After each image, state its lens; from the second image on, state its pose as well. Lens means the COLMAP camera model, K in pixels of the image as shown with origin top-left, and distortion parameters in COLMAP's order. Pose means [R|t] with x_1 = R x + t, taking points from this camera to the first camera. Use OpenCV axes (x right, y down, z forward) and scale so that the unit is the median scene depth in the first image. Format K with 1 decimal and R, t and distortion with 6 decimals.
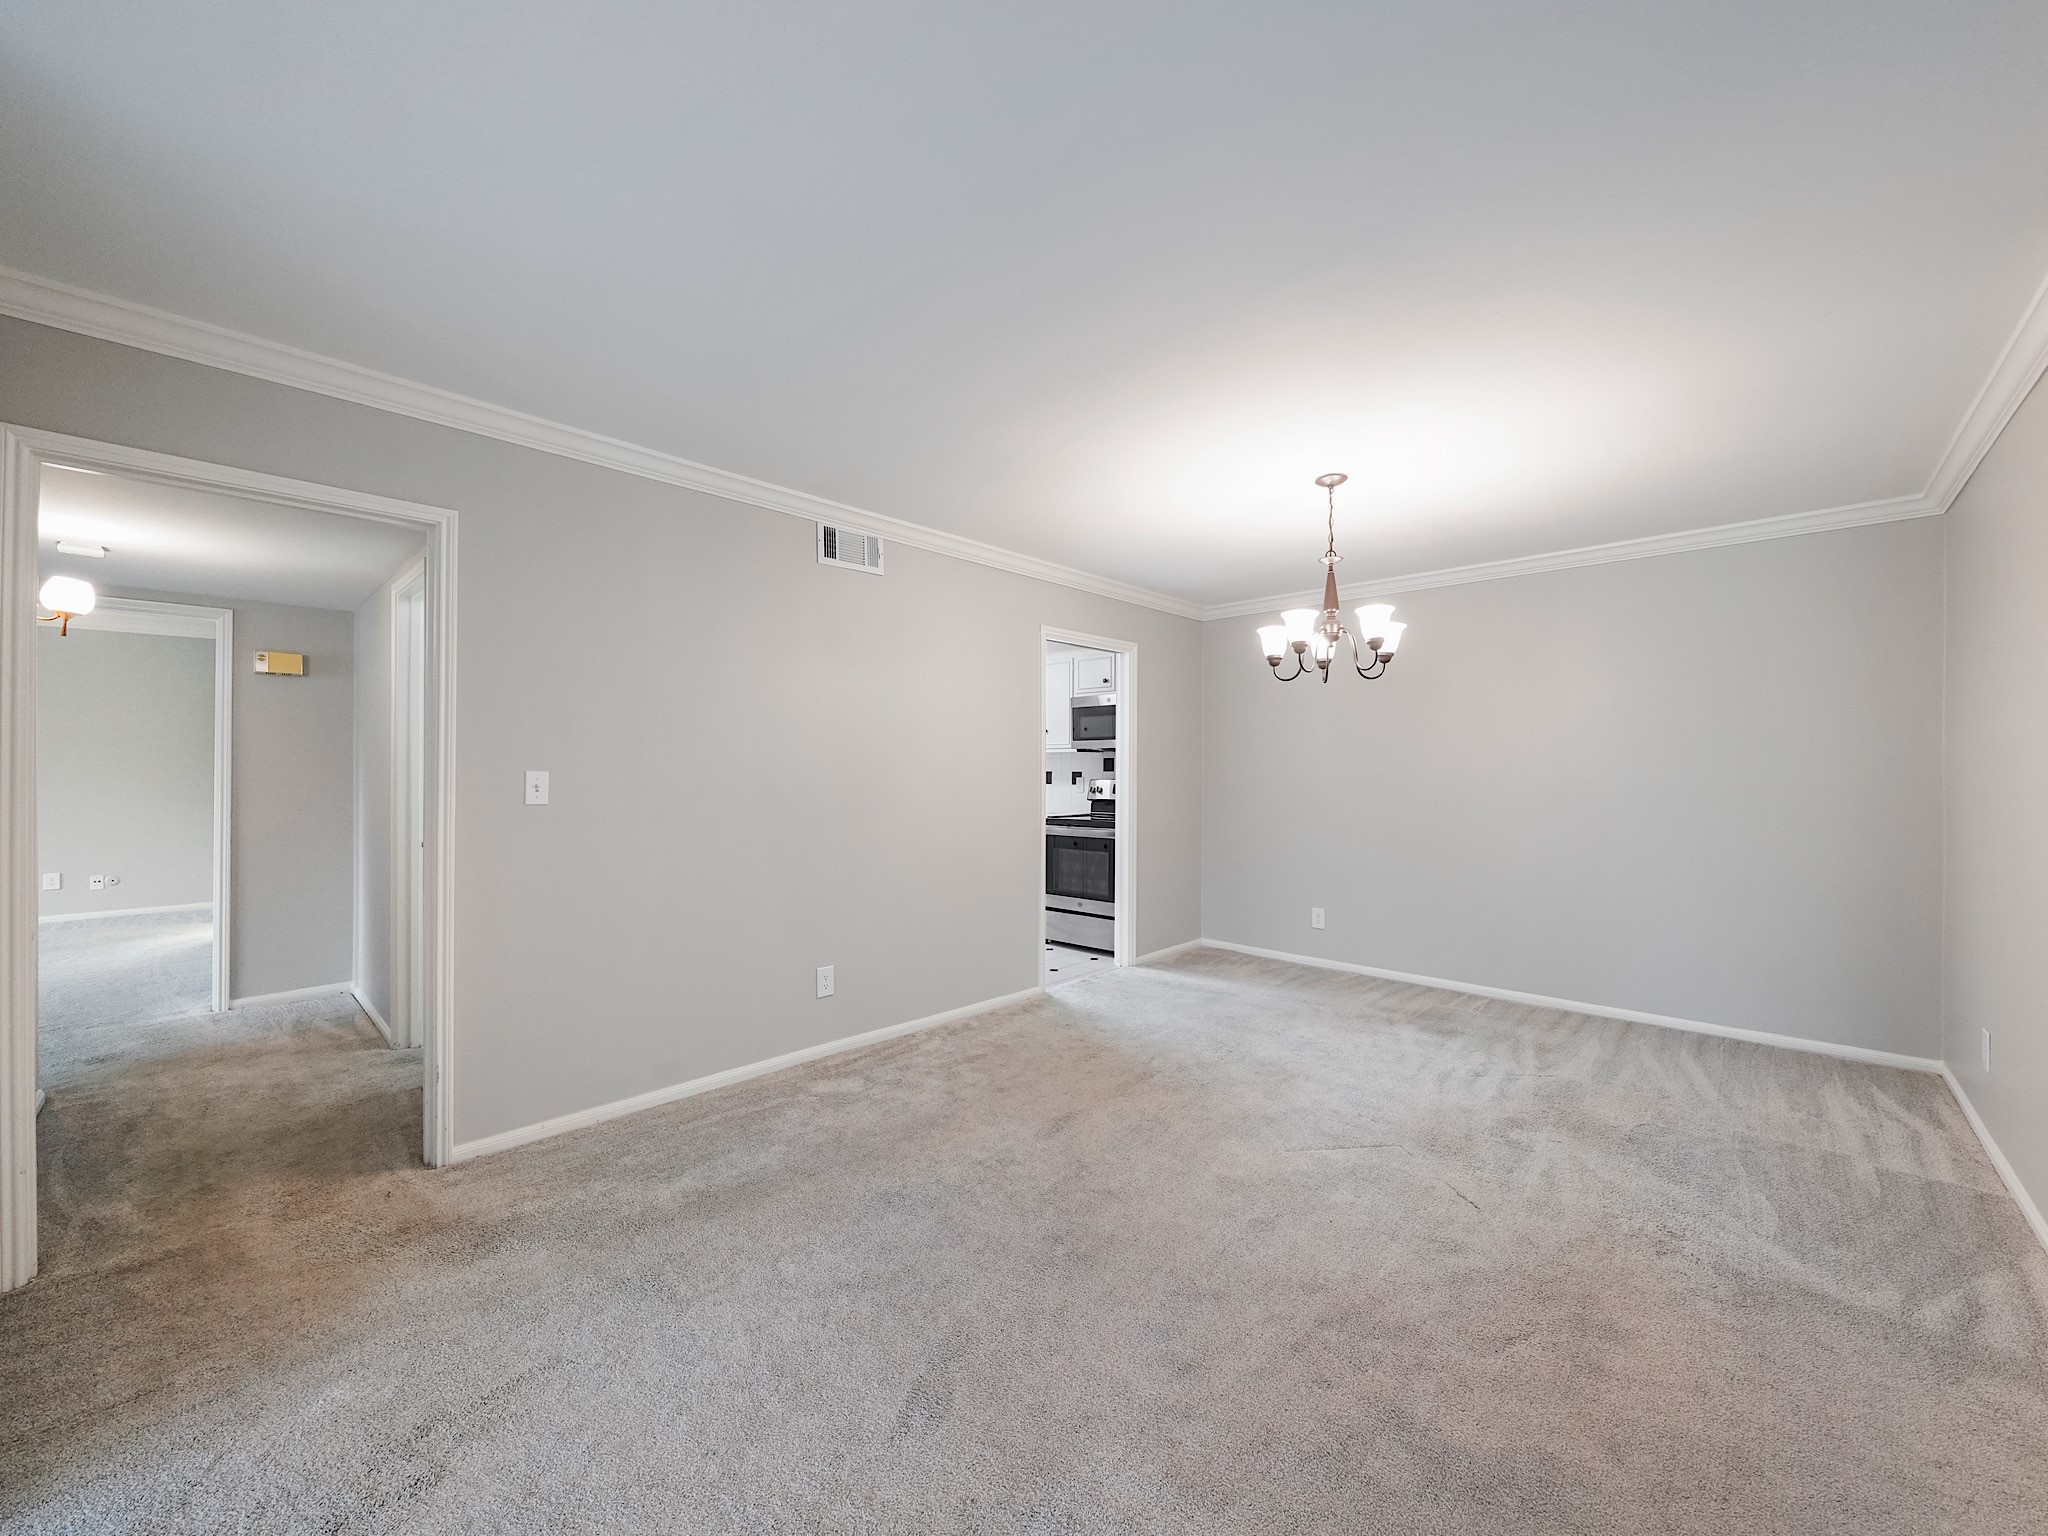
lens RADIAL K [[799.4, 0, 1025.3], [0, 799.4, 770.8], [0, 0, 1]] dist [-0.004121, -0.000315]
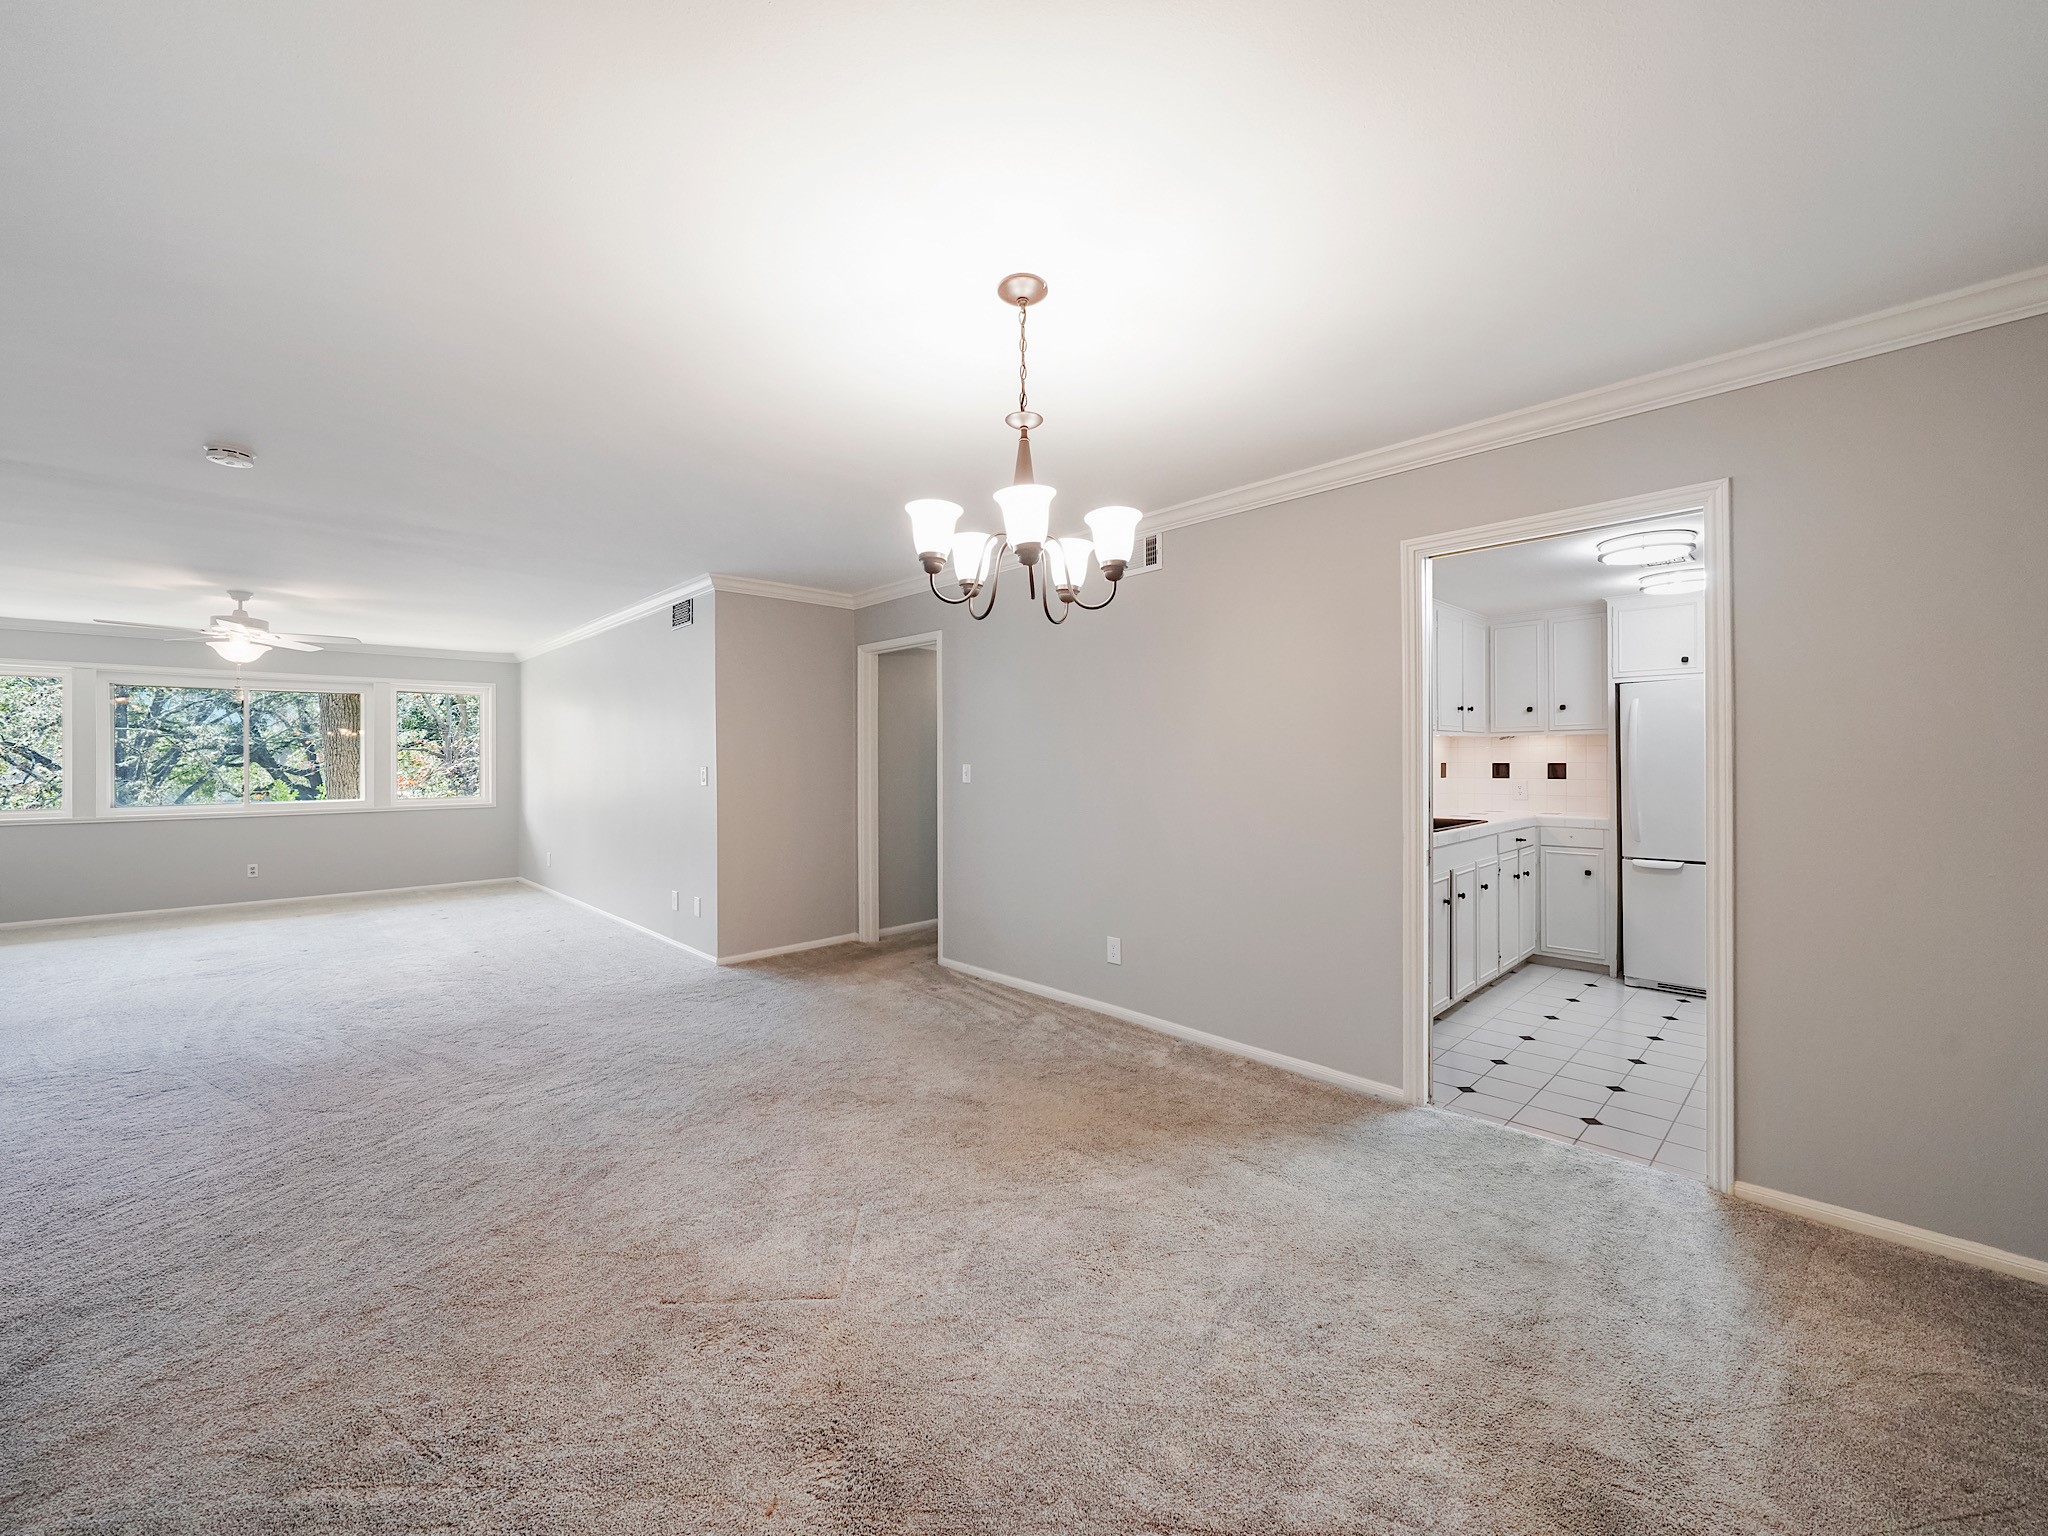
lens RADIAL K [[812.3, 0, 1013.9], [0, 812.3, 764.4], [0, 0, 1]] dist [-0.003020, -0.000158]
pose [[-0.044317, -0.000378, -0.999017, 0.958464], [0.002119, 0.999998, -0.000473, 0.001803], [0.999015, -0.002138, -0.044316, 0.968554]]
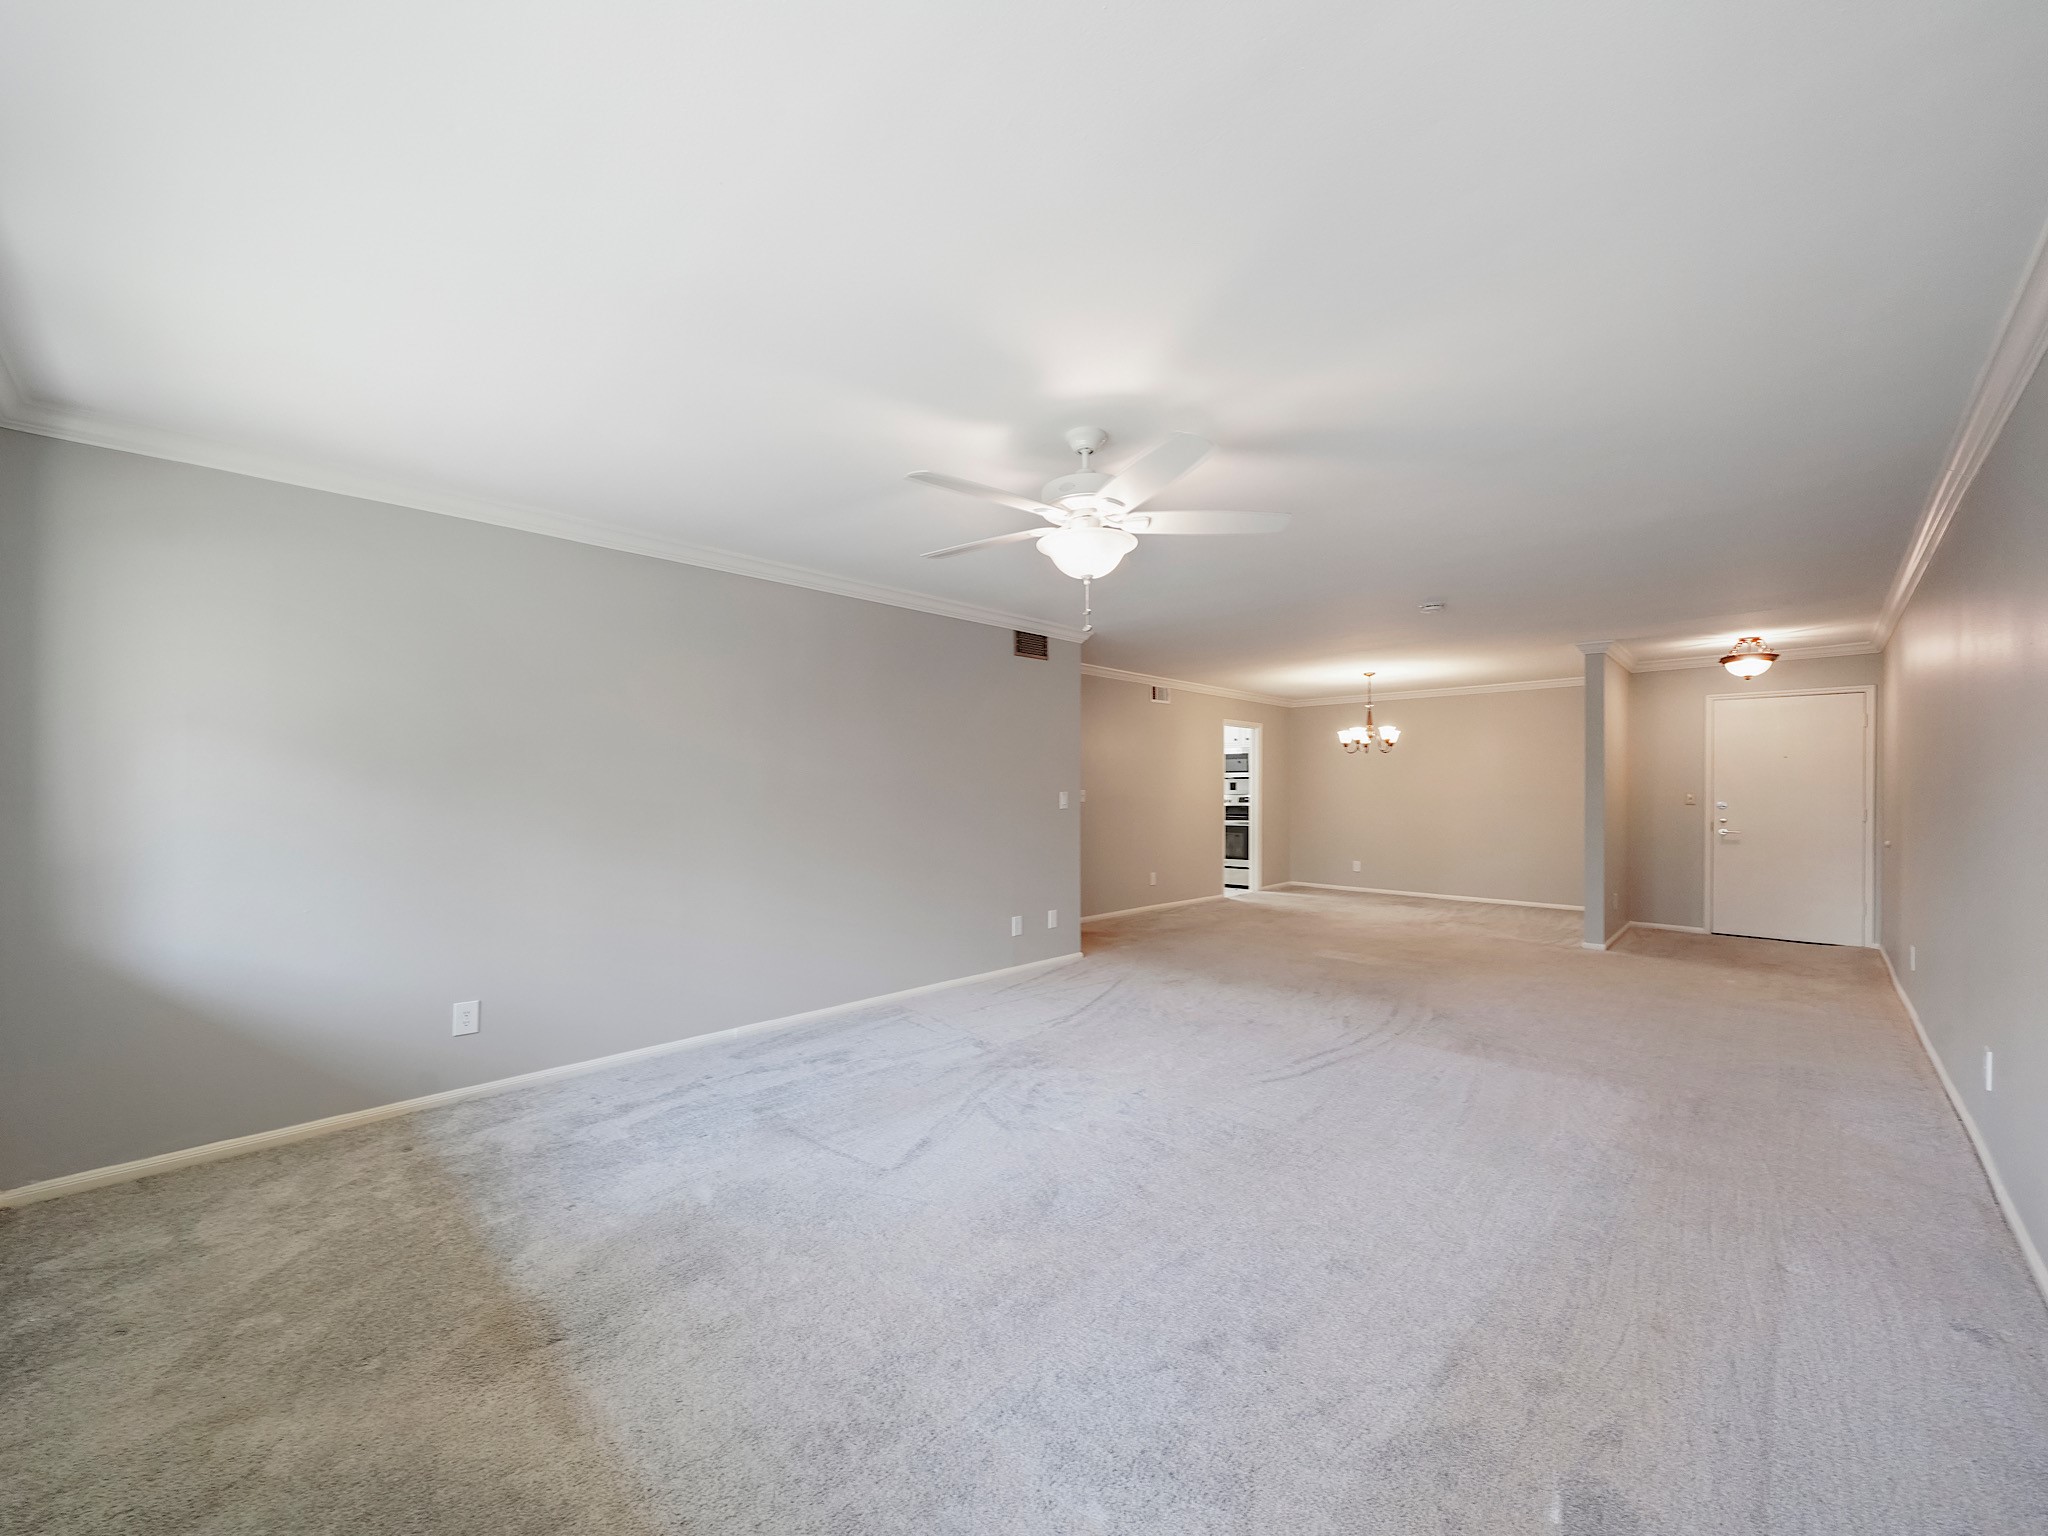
lens RADIAL K [[797.2, 0, 1023.4], [0, 797.2, 788.6], [0, 0, 1]] dist [-0.000858, -0.000183]
pose [[0.999916, -0.001247, -0.012865, -0.639674], [0.001246, 0.999999, -0.000097, -0.003790], [0.012865, 0.000081, 0.999917, -1.444599]]
